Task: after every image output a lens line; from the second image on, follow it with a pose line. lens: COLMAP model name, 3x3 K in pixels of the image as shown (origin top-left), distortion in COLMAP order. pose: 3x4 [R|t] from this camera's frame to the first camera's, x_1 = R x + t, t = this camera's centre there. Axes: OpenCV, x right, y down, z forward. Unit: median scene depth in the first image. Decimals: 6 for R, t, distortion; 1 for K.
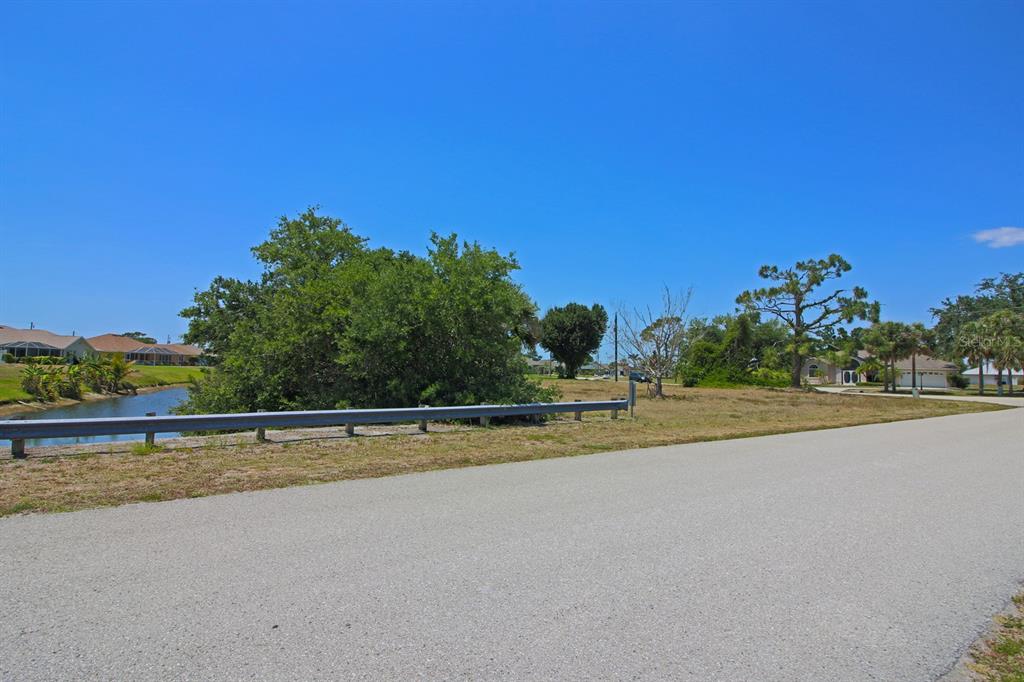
lens RADIAL K [[522.9, 0, 511.8], [0, 522.9, 342.2], [0, 0, 1]] dist [-0.003024, -0.011927]
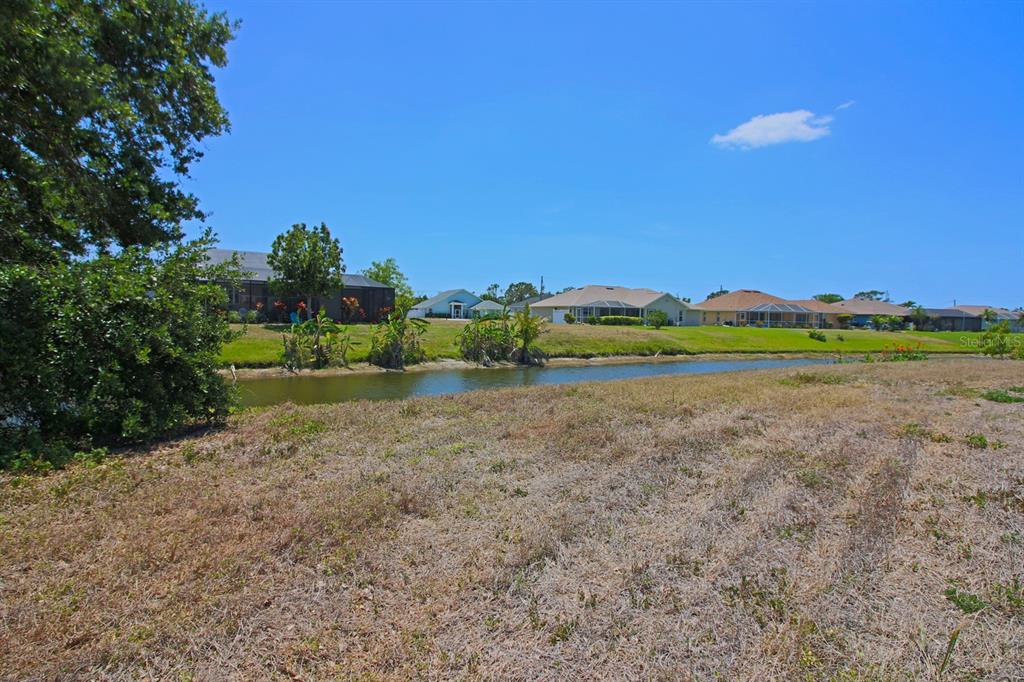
lens RADIAL K [[522.9, 0, 510.6], [0, 522.9, 338.9], [0, 0, 1]] dist [-0.003024, -0.011927]
pose [[0.219351, 0.023965, -0.975352, -0.051038], [0.033447, 0.998926, 0.032066, 0.033232], [0.975072, -0.039657, 0.218314, 0.644601]]
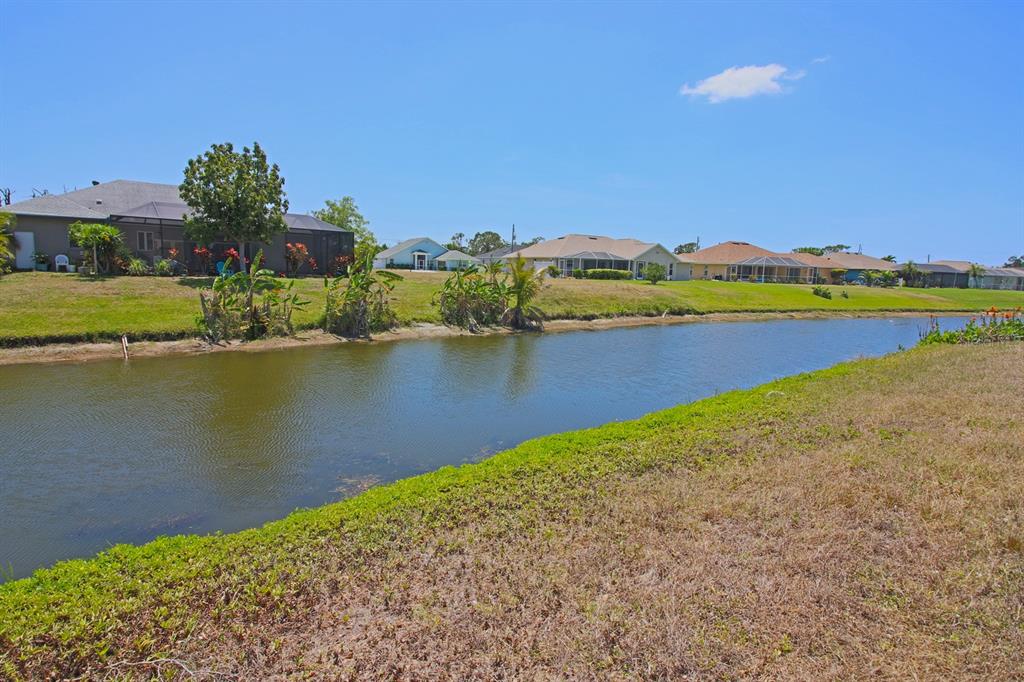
lens RADIAL K [[522.9, 0, 514.1], [0, 522.9, 326.0], [0, 0, 1]] dist [-0.003024, -0.011927]
pose [[0.299927, 0.090375, -0.949672, -0.159561], [0.026179, 0.994348, 0.102894, 0.029408], [0.953603, -0.055723, 0.295866, 0.641594]]
